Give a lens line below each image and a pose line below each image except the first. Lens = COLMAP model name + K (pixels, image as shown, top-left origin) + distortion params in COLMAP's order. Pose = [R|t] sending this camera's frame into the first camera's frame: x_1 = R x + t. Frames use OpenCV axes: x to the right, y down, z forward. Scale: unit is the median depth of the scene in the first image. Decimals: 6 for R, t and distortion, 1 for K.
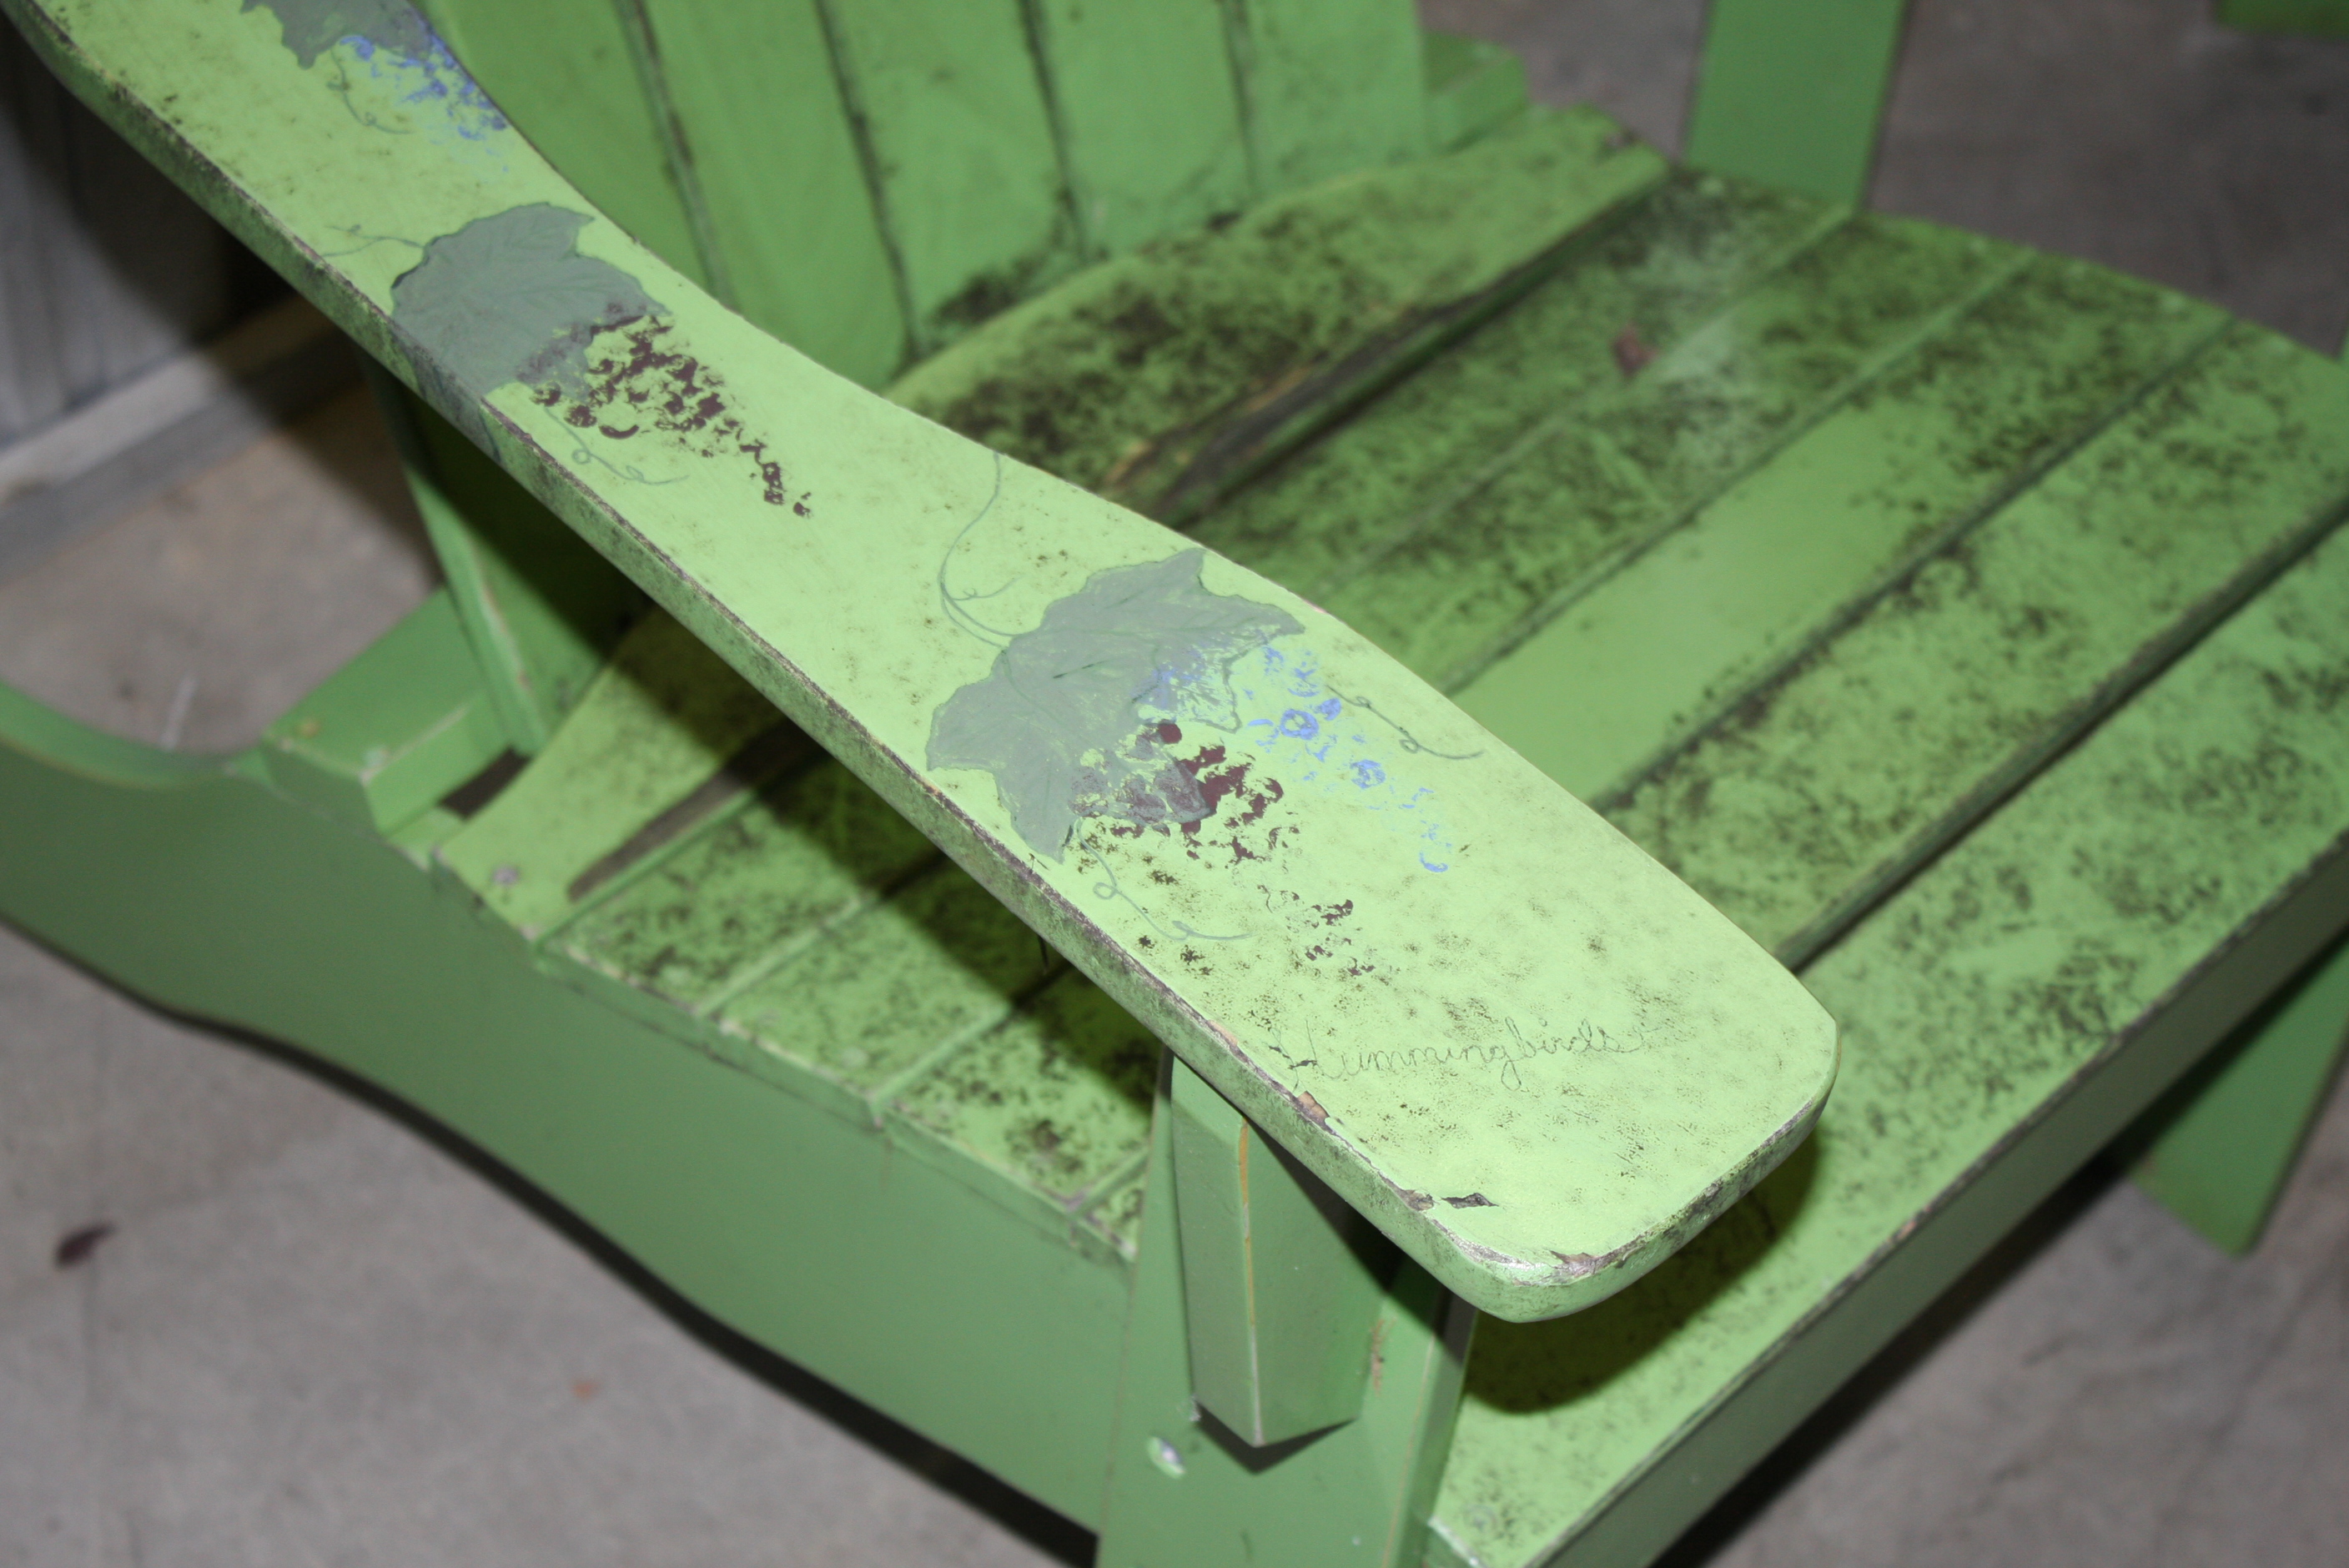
lens RADIAL K [[4644.3, 0, 1174.5], [0, 4644.3, 784.0], [0, 0, 1]] dist [0.057225, 0.192801]
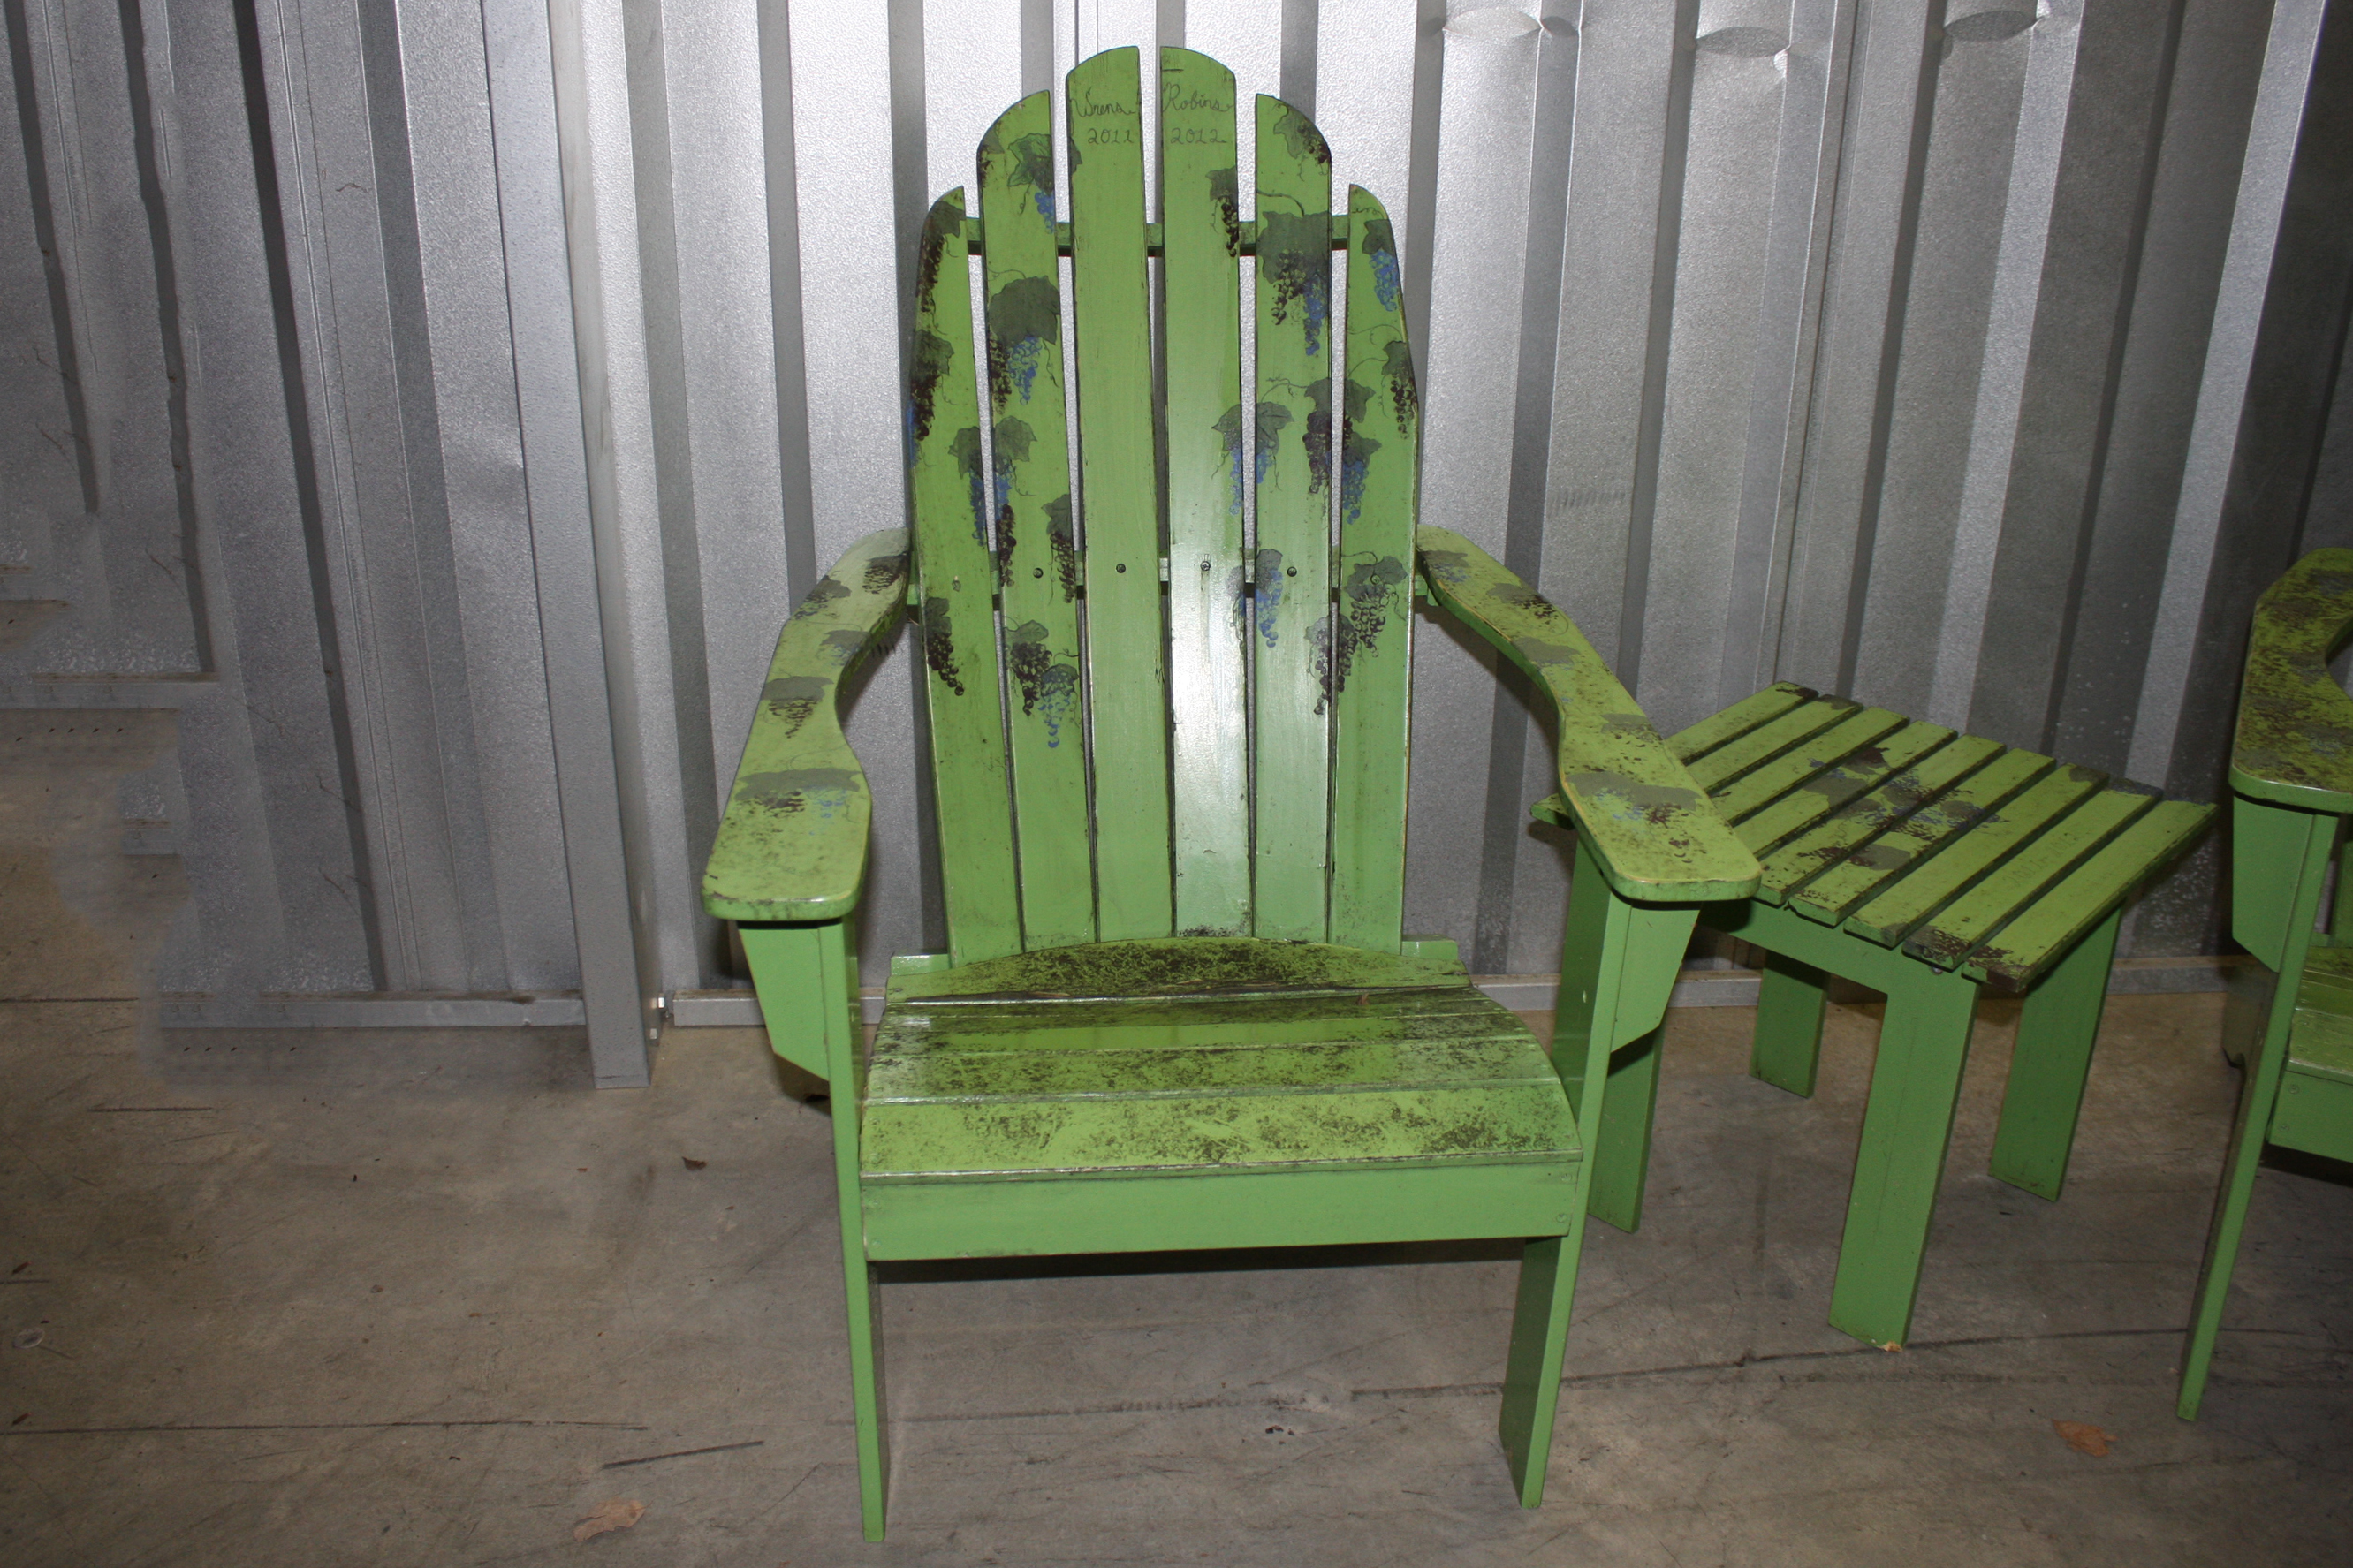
lens RADIAL K [[2098.6, 0, 1134.1], [0, 2098.6, 783.8], [0, 0, 1]] dist [-0.174005, 0.162495]
pose [[0.734562, 0.204871, -0.646874, 0.826535], [-0.461641, 0.849580, -0.255150, 0.181910], [0.497299, 0.486047, 0.718646, 0.027660]]
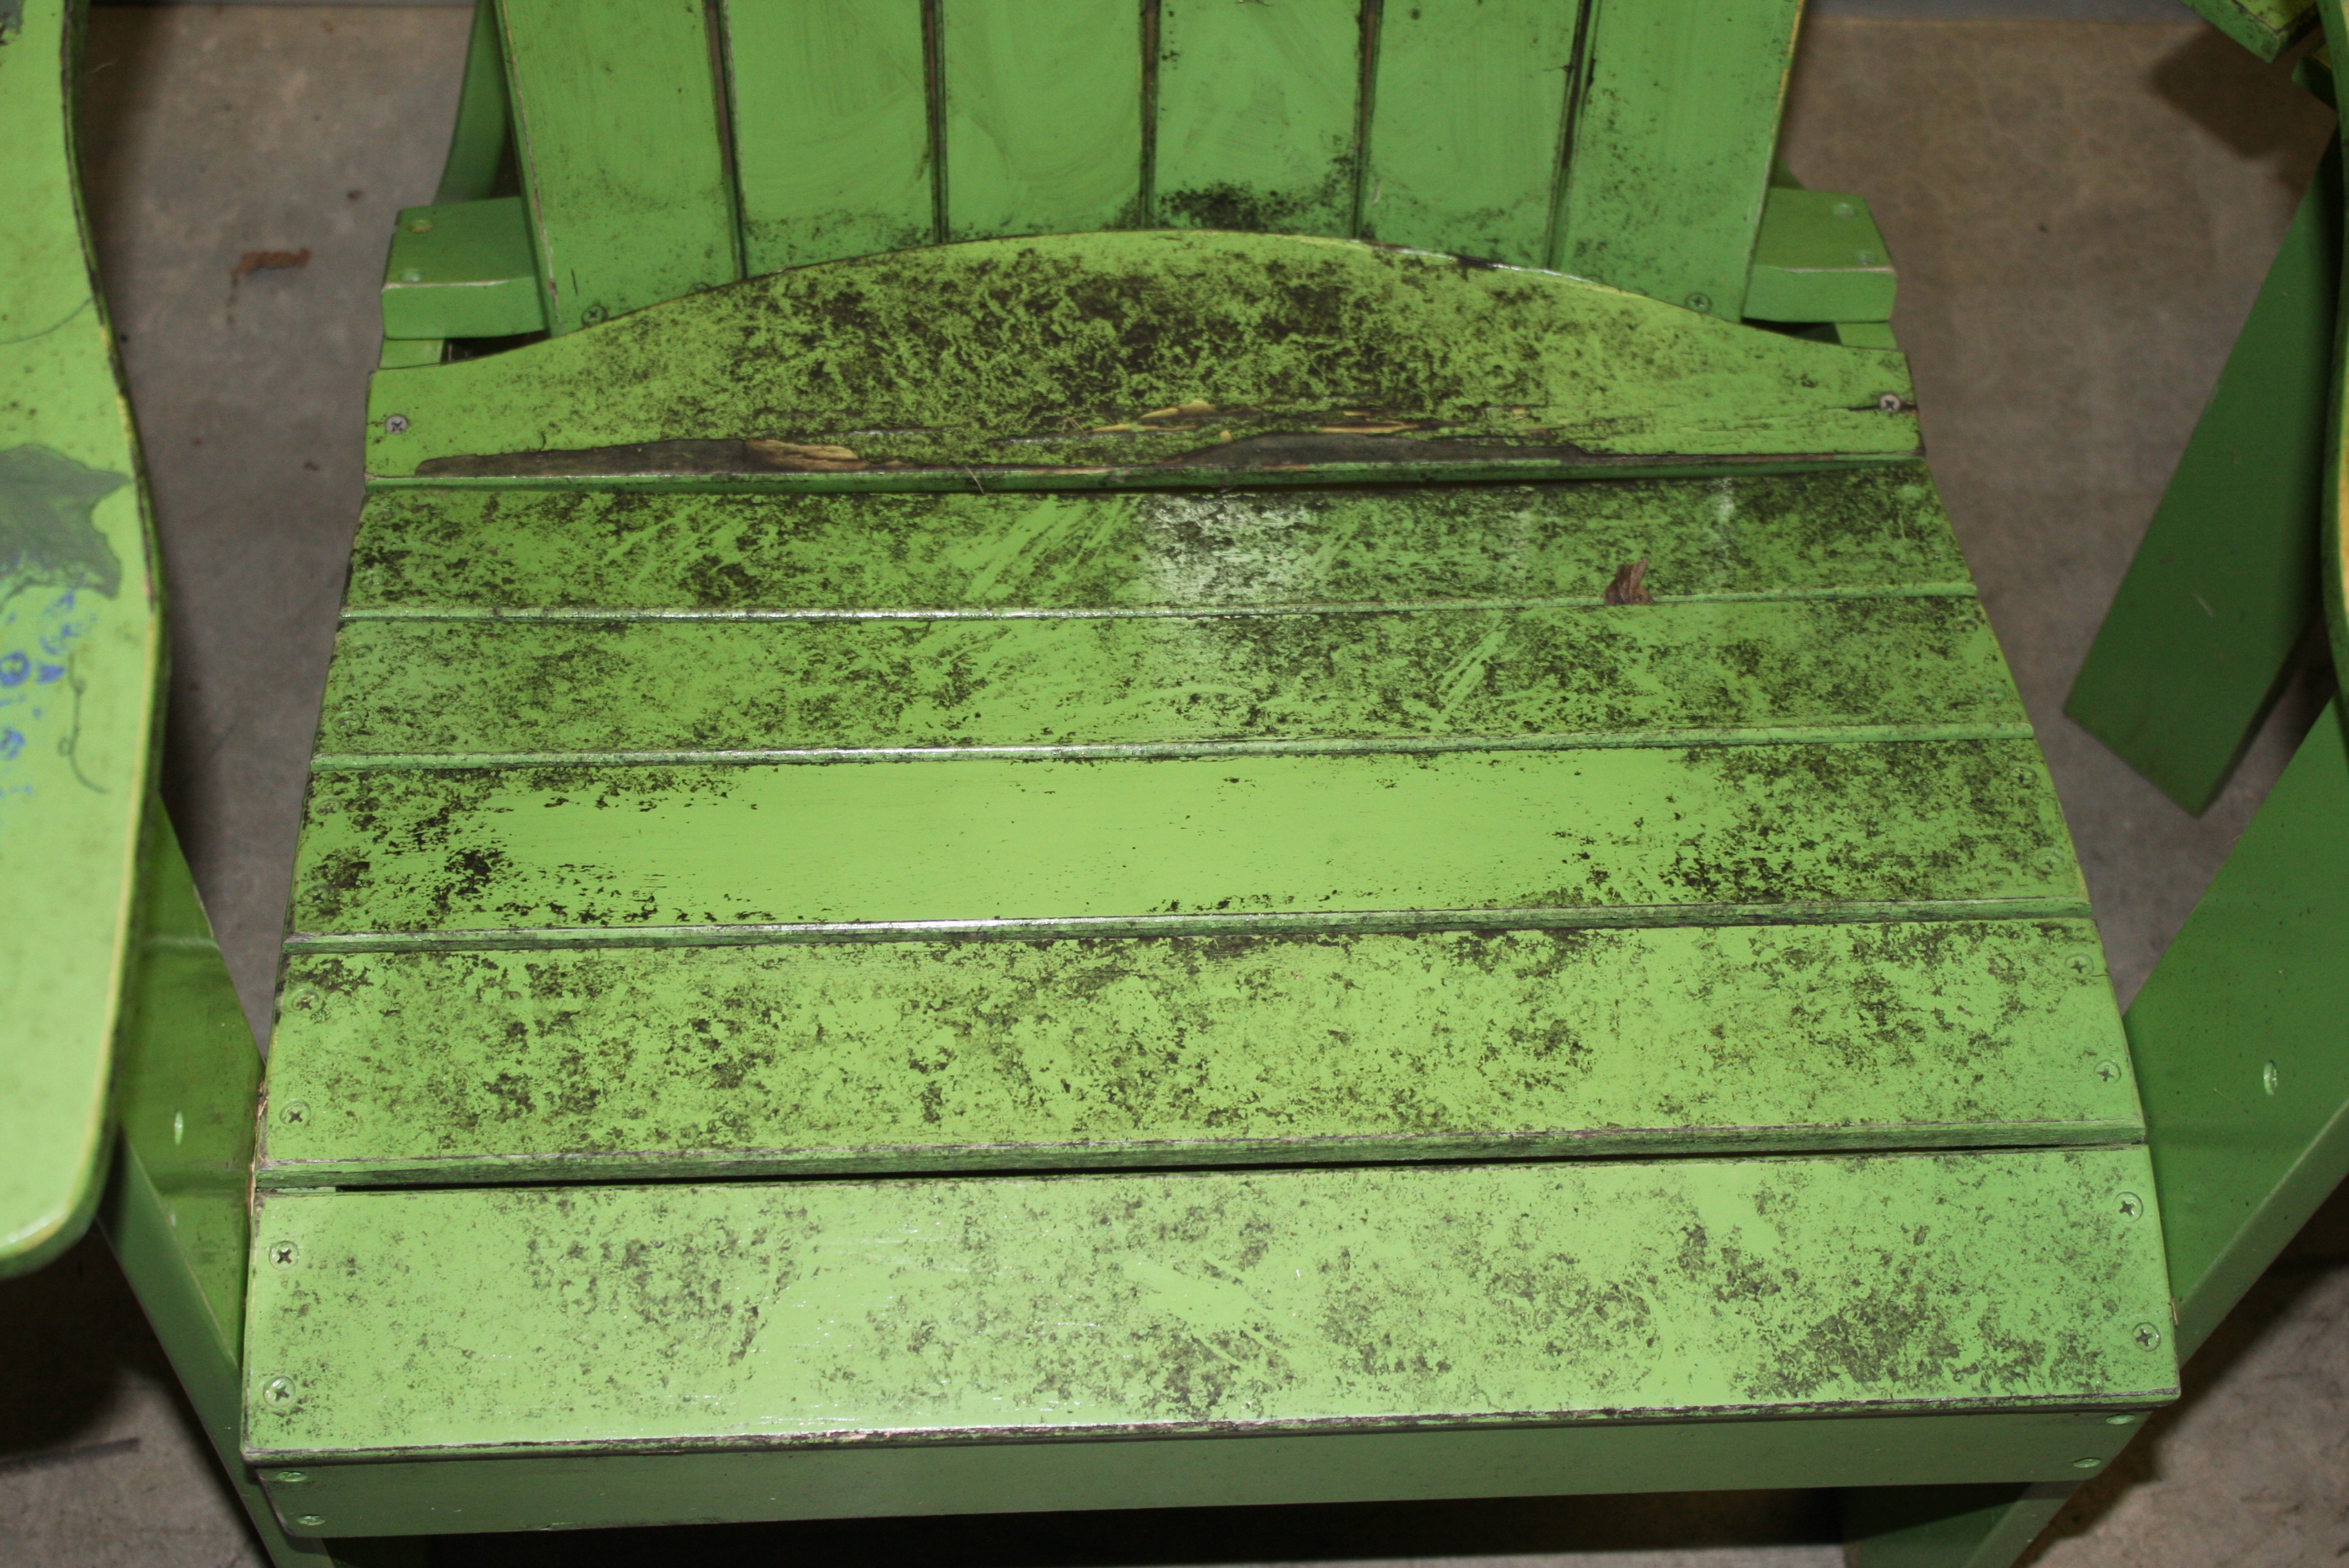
lens RADIAL K [[3727.7, 0, 1174.5], [0, 3727.7, 784.0], [0, 0, 1]] dist [-0.023173, -0.012320]
pose [[0.726532, 0.566655, -0.388656, 0.399212], [-0.497092, 0.823943, 0.272062, -0.250403], [0.474396, -0.004464, 0.880300, 0.286121]]
